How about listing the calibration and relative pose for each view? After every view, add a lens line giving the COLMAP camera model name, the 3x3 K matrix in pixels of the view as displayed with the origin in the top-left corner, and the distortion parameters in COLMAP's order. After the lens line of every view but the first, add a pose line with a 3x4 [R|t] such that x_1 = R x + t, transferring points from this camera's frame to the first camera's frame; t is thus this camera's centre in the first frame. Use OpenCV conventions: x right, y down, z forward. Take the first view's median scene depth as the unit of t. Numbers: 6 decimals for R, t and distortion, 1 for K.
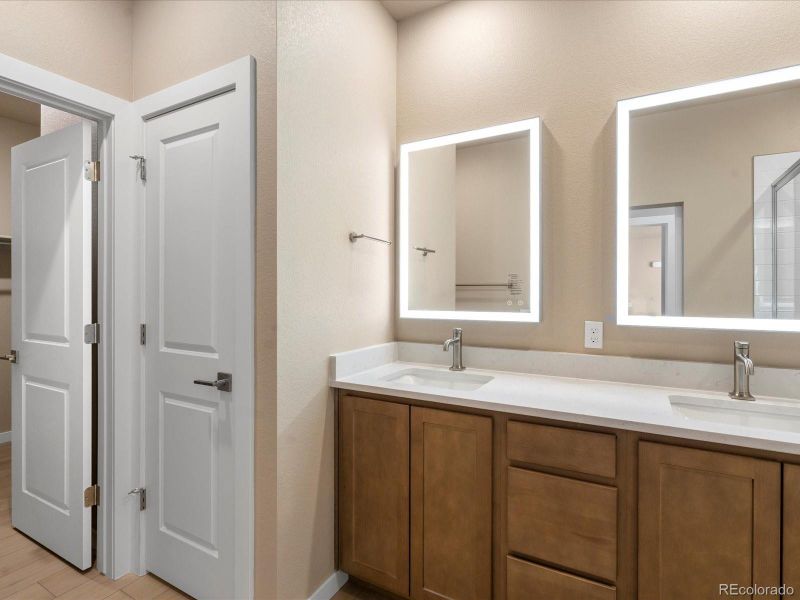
lens RADIAL K [[417.6, 0, 394.7], [0, 417.6, 292.7], [0, 0, 1]] dist [-0.003321, 0.002290]
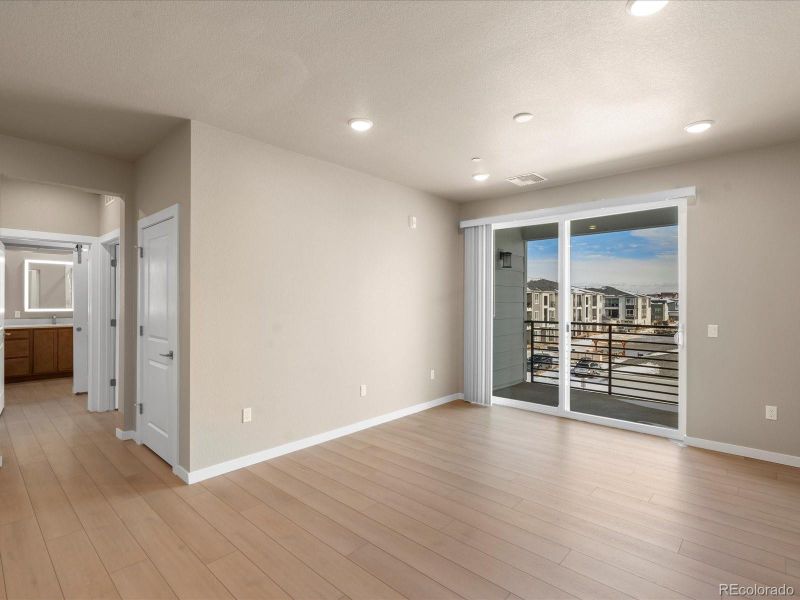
lens RADIAL K [[410.6, 0, 395.6], [0, 410.6, 303.2], [0, 0, 1]] dist [-0.015937, 0.004266]
pose [[0.231904, -0.006031, 0.972720, -2.697606], [0.001591, 0.999982, 0.005821, -0.026124], [-0.972737, 0.000198, 0.231910, -3.751219]]
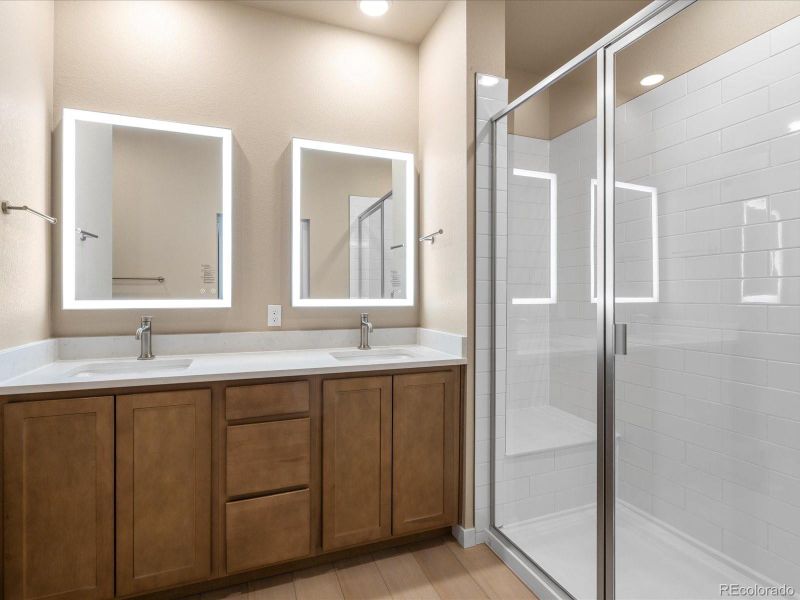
lens RADIAL K [[410.6, 0, 397.9], [0, 410.6, 295.3], [0, 0, 1]] dist [-0.015937, 0.004266]
pose [[0.630727, -0.001732, 0.776003, -0.268364], [-0.000126, 0.999997, 0.002334, 0.038871], [-0.776005, -0.001570, 0.630725, -0.080525]]
